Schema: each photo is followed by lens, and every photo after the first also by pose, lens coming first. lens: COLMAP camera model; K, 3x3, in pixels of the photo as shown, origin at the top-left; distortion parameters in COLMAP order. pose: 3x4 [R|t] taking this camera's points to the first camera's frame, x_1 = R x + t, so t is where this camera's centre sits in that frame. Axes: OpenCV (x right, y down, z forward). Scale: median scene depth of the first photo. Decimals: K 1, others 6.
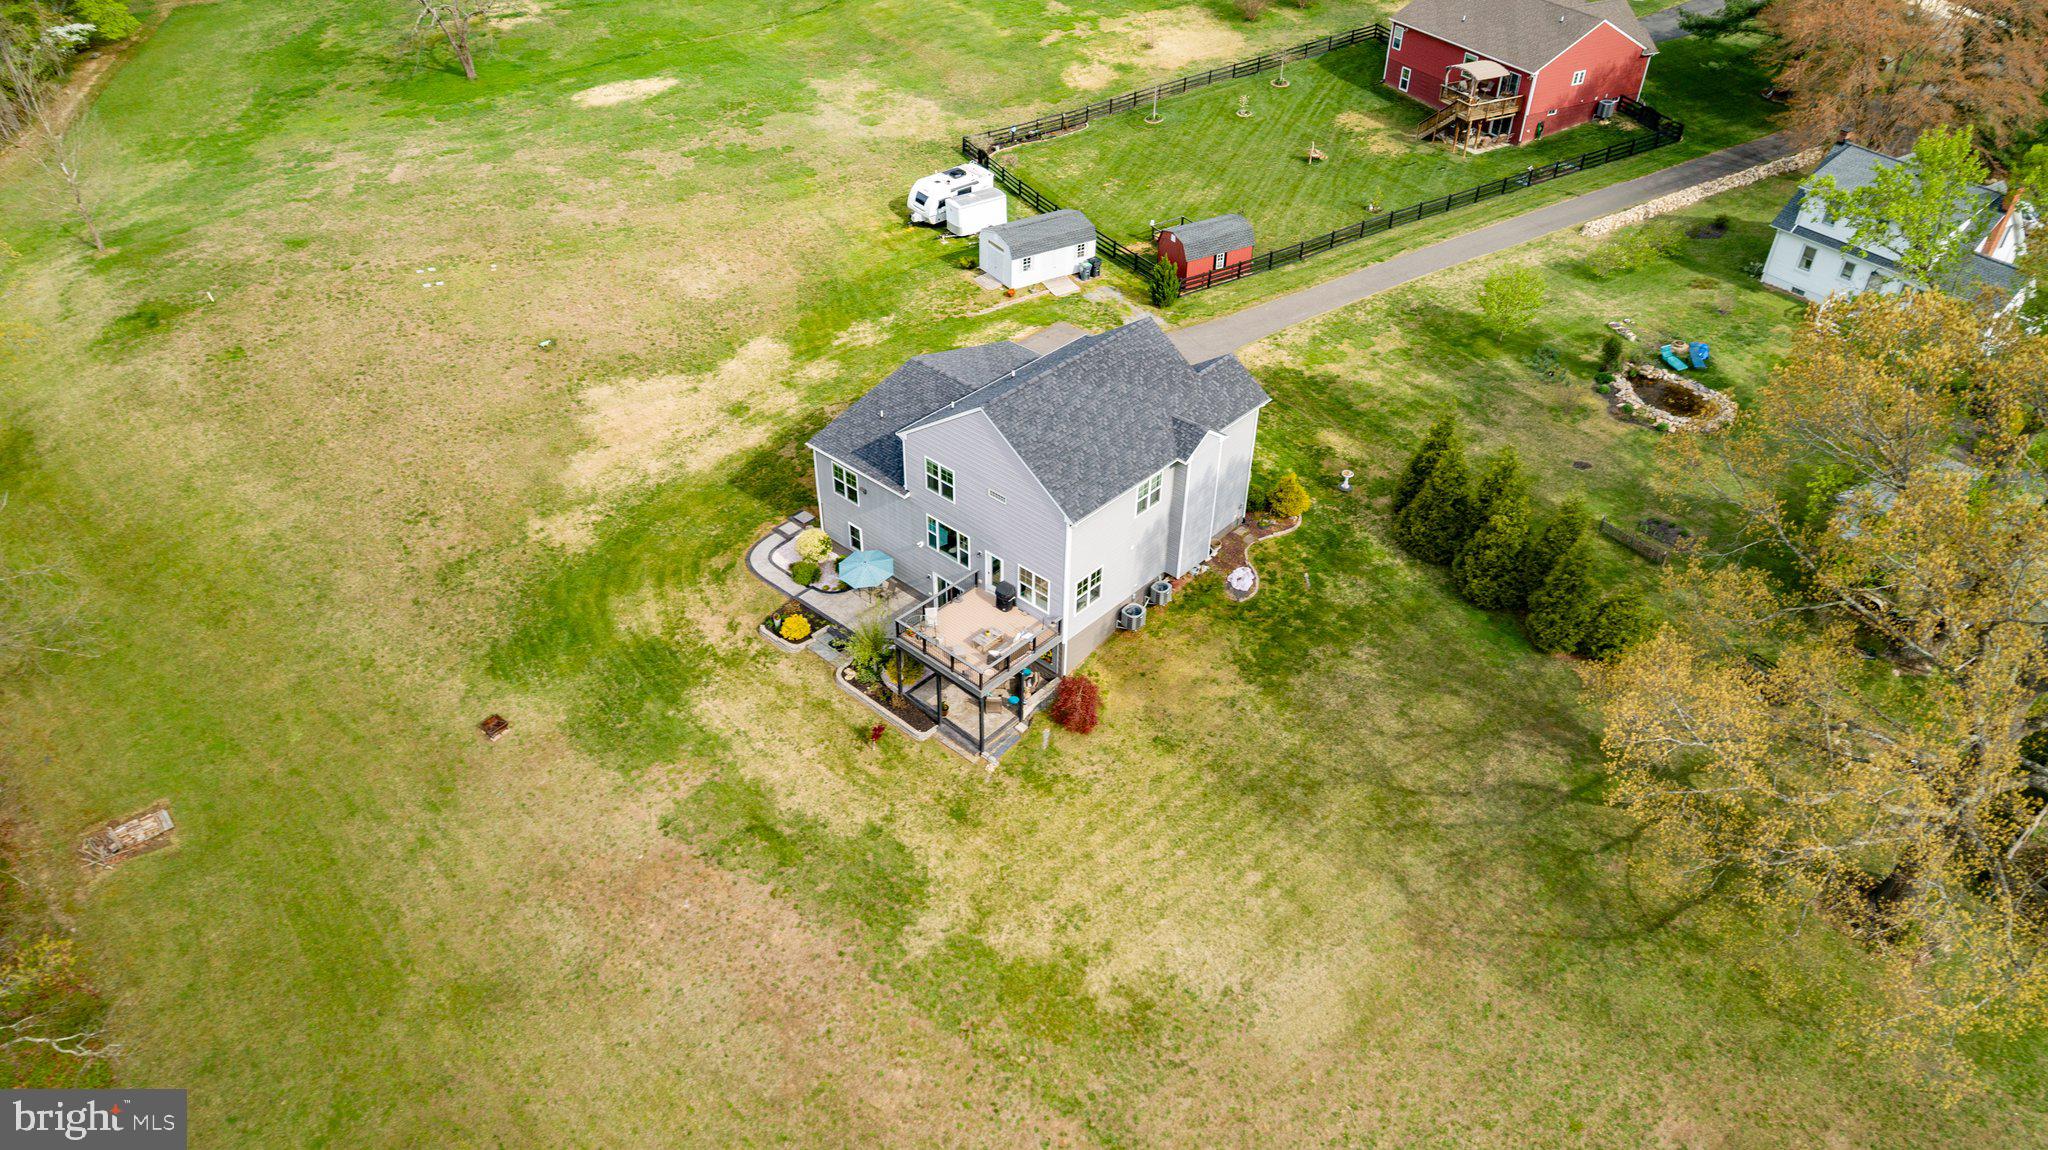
lens RADIAL K [[1378.2, 0, 1020.7], [0, 1378.2, 578.7], [0, 0, 1]] dist [-0.011700, 0.010276]
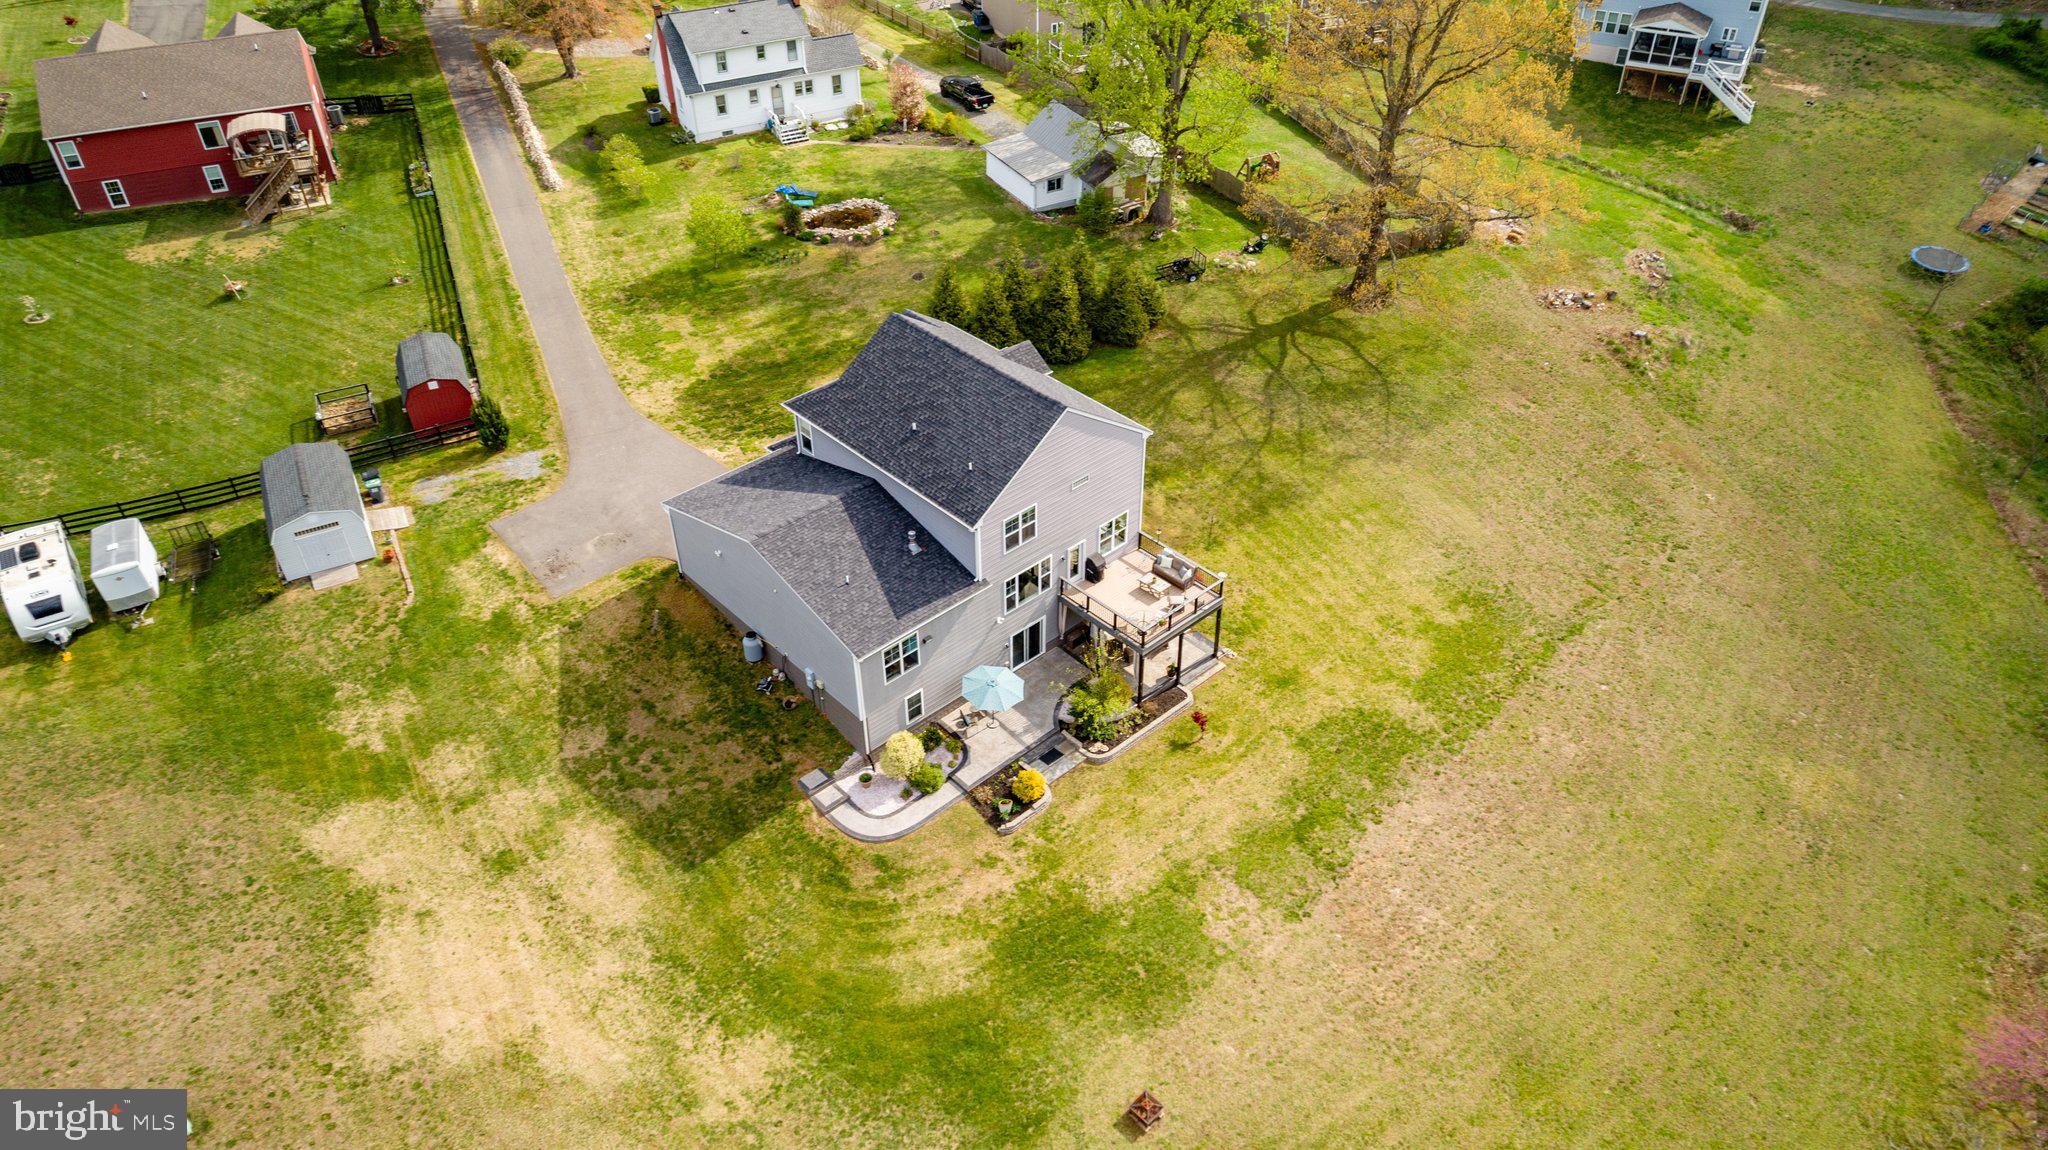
lens RADIAL K [[1378.2, 0, 1020.7], [0, 1378.2, 578.7], [0, 0, 1]] dist [-0.011700, 0.010276]
pose [[0.088644, -0.624522, 0.775961, -0.623540], [0.611960, 0.648808, 0.452275, -0.365786], [-0.785905, 0.434766, 0.439695, 0.469377]]
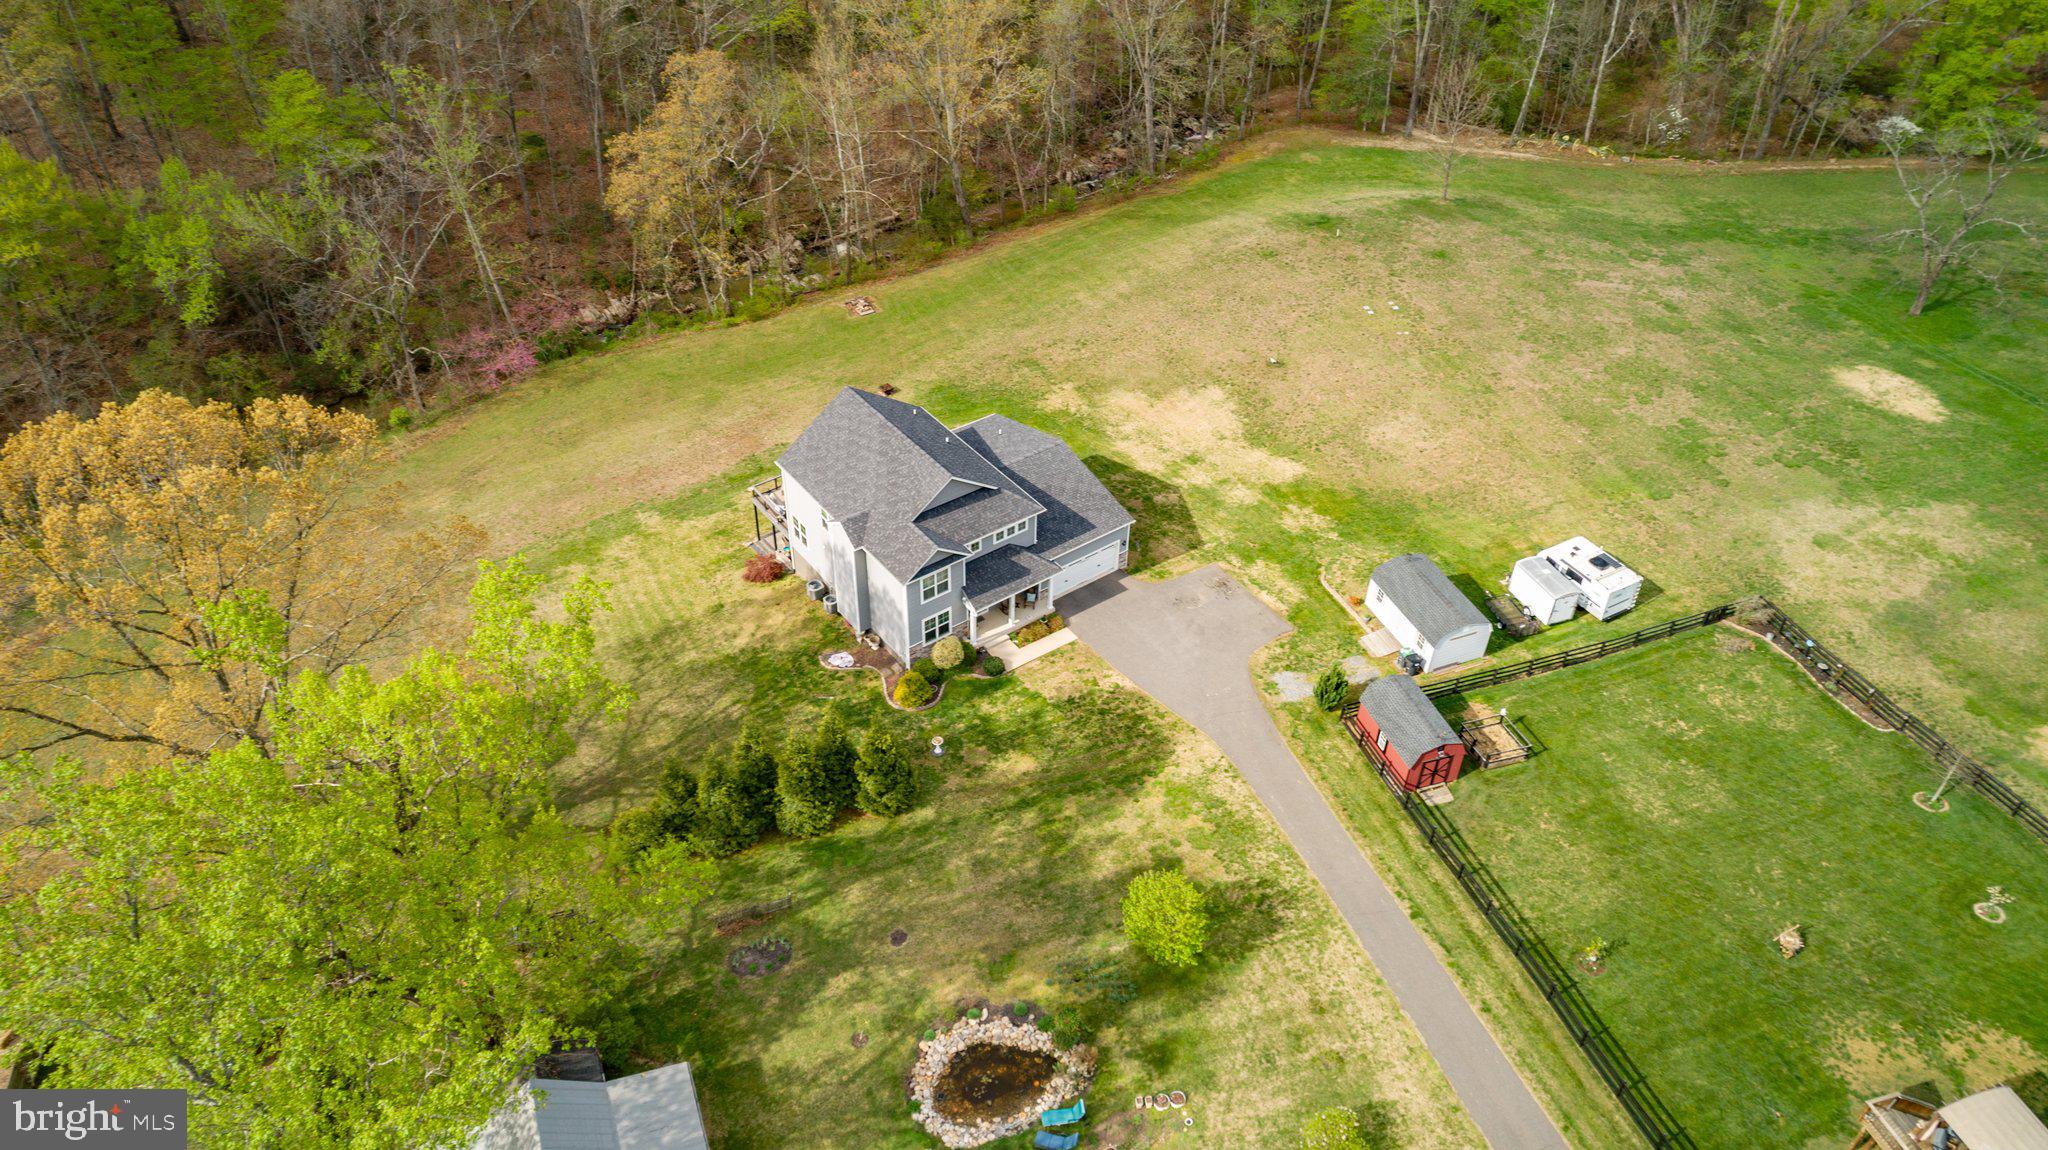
lens RADIAL K [[1378.2, 0, 1020.7], [0, 1378.2, 578.7], [0, 0, 1]] dist [-0.011700, 0.010276]
pose [[-0.193279, 0.621074, -0.759546, 0.848100], [-0.610806, 0.529665, 0.588533, -0.715479], [0.767828, 0.577686, 0.276983, 0.617072]]
